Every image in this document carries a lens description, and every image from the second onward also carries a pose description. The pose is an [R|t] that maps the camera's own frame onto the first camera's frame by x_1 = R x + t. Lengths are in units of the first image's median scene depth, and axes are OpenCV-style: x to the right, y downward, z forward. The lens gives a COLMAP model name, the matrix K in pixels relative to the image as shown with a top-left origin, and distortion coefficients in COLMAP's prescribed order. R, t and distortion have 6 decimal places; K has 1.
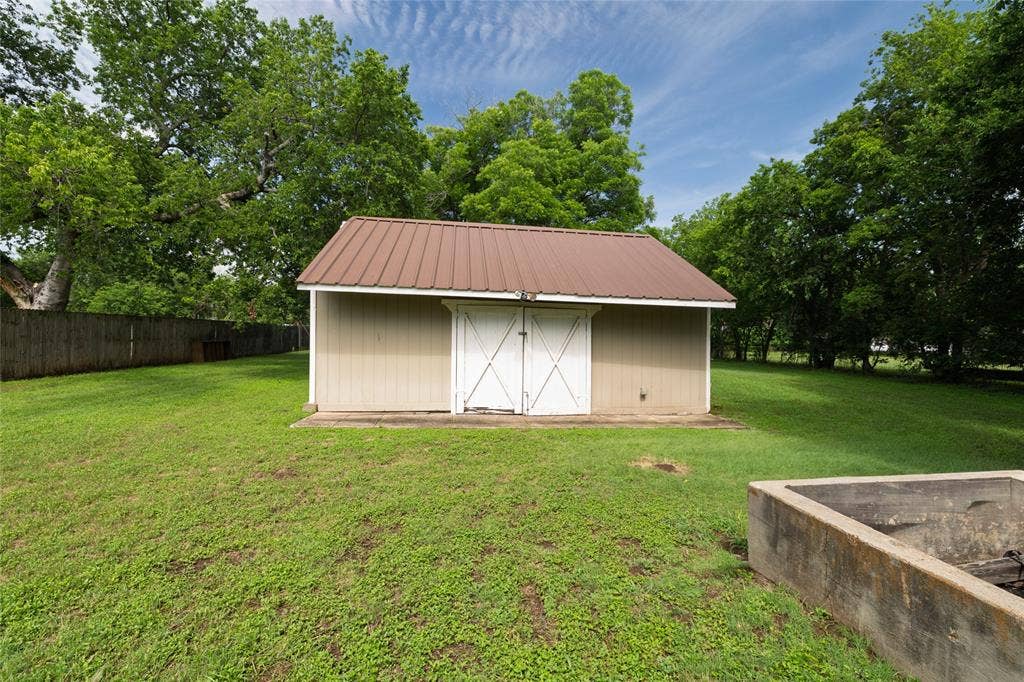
lens RADIAL K [[433.1, 0, 512.0], [0, 433.1, 341.0], [0, 0, 1]] dist [0.001634, 0.000263]
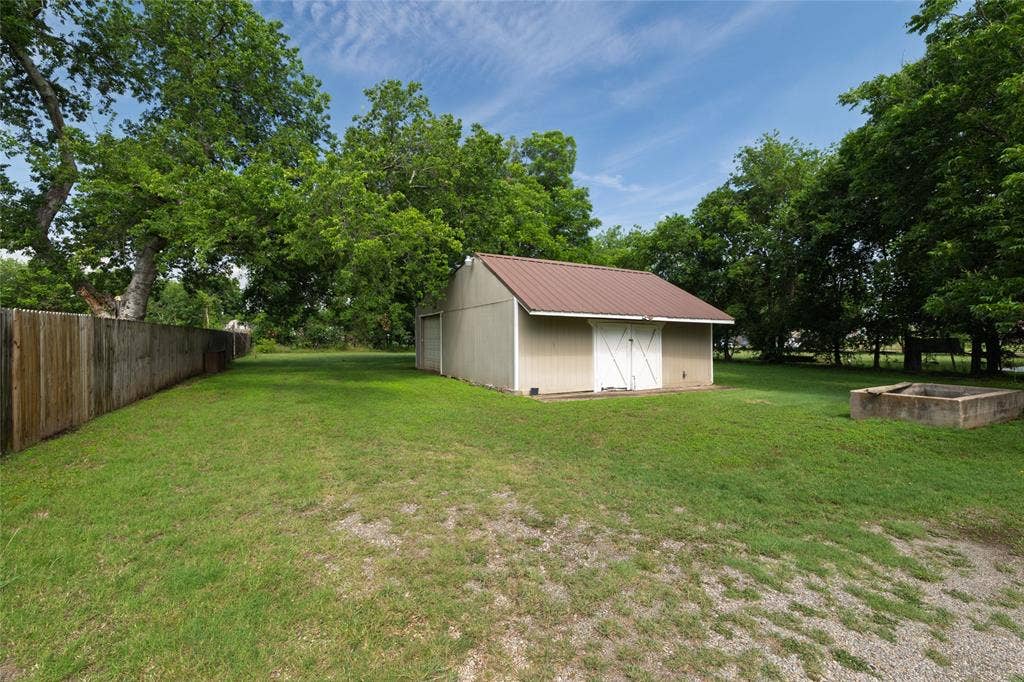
lens RADIAL K [[441.9, 0, 494.1], [0, 441.9, 340.9], [0, 0, 1]] dist [-0.002111, 0.000221]
pose [[0.942055, -0.017537, 0.335001, -0.500005], [0.018199, 0.999834, 0.001165, -0.012931], [-0.334966, 0.004999, 0.942217, -0.189863]]
